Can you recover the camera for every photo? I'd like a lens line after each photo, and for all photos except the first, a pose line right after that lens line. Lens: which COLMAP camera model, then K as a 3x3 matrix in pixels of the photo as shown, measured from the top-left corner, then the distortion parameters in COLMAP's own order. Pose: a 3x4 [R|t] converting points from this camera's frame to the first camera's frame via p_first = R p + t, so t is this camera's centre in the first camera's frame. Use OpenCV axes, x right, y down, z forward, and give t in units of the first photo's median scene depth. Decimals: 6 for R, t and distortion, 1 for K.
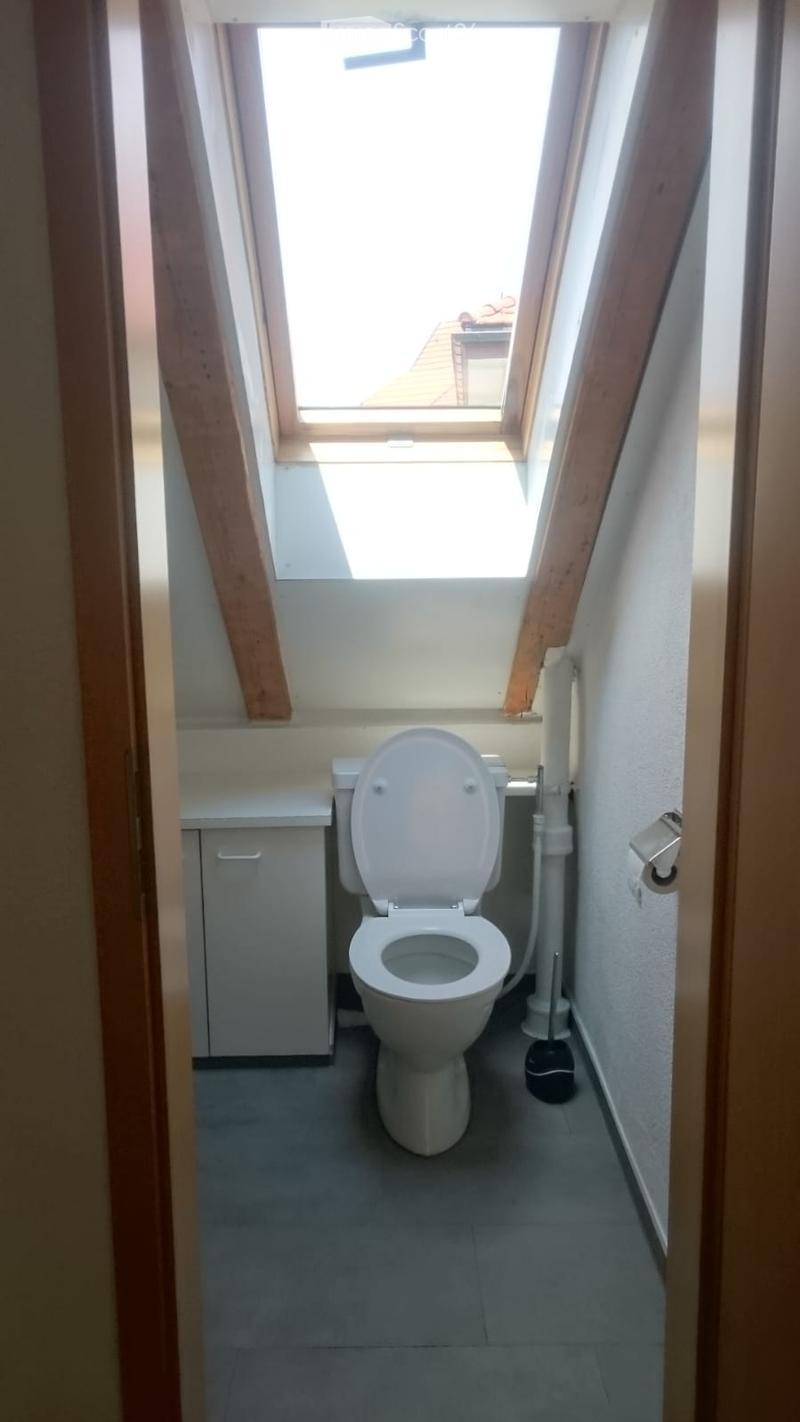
lens RADIAL K [[1050.4, 0, 372.0], [0, 1050.4, 696.7], [0, 0, 1]] dist [0.069944, 0.001255]
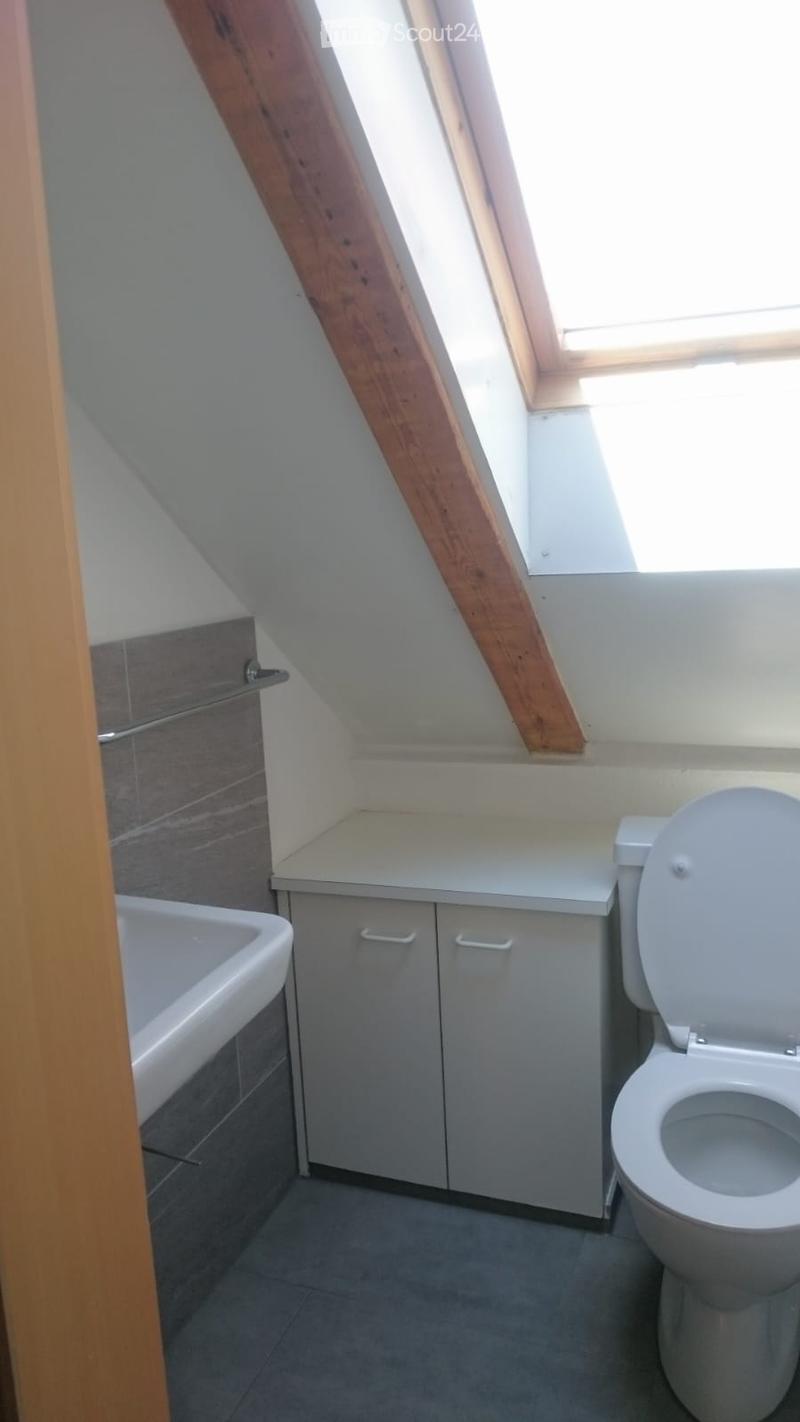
lens RADIAL K [[1049.8, 0, 376.5], [0, 1049.8, 704.3], [0, 0, 1]] dist [0.023583, -0.052887]
pose [[0.925713, 0.029738, -0.377056, 0.080683], [-0.019034, 0.999304, 0.032085, -0.041474], [0.377747, -0.022524, 0.925635, 0.277237]]
